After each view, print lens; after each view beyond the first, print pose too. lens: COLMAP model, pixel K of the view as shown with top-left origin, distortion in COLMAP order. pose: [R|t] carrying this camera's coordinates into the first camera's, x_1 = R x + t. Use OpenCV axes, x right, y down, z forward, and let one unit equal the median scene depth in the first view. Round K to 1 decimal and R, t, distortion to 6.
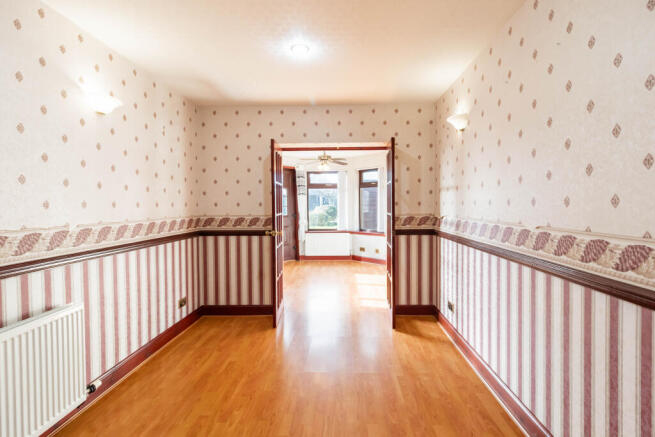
lens RADIAL K [[305.5, 0, 318.3], [0, 305.5, 211.6], [0, 0, 1]] dist [0.001024, 0.000202]
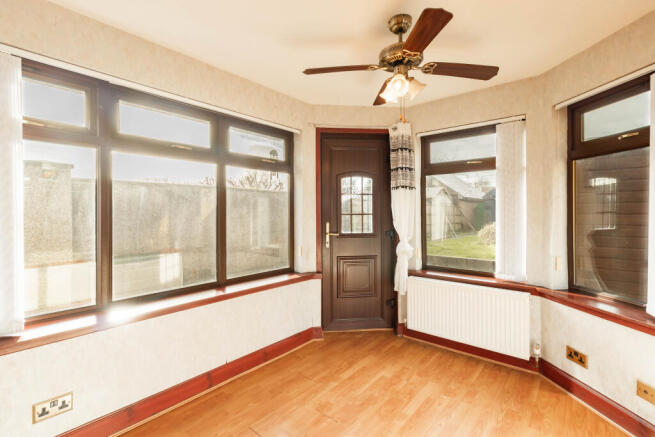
lens RADIAL K [[305.5, 0, 318.3], [0, 305.5, 211.6], [0, 0, 1]] dist [0.001024, 0.000202]
pose [[0.808412, 0.001259, -0.588616, 0.109130], [-0.012022, 0.999824, -0.014374, -0.013622], [0.588495, 0.018697, 0.808285, 0.567581]]
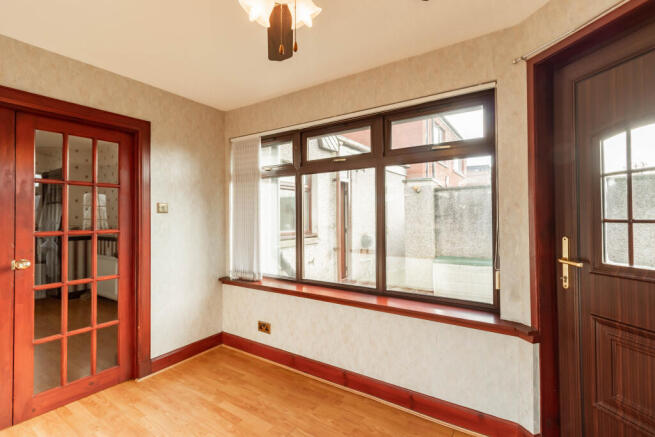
lens RADIAL K [[305.5, 0, 318.3], [0, 305.5, 211.6], [0, 0, 1]] dist [0.001024, 0.000202]
pose [[-0.490619, -0.010229, -0.871314, 0.330241], [-0.009486, 0.999935, -0.006398, -0.067114], [0.871323, 0.005127, -0.490684, 3.408136]]
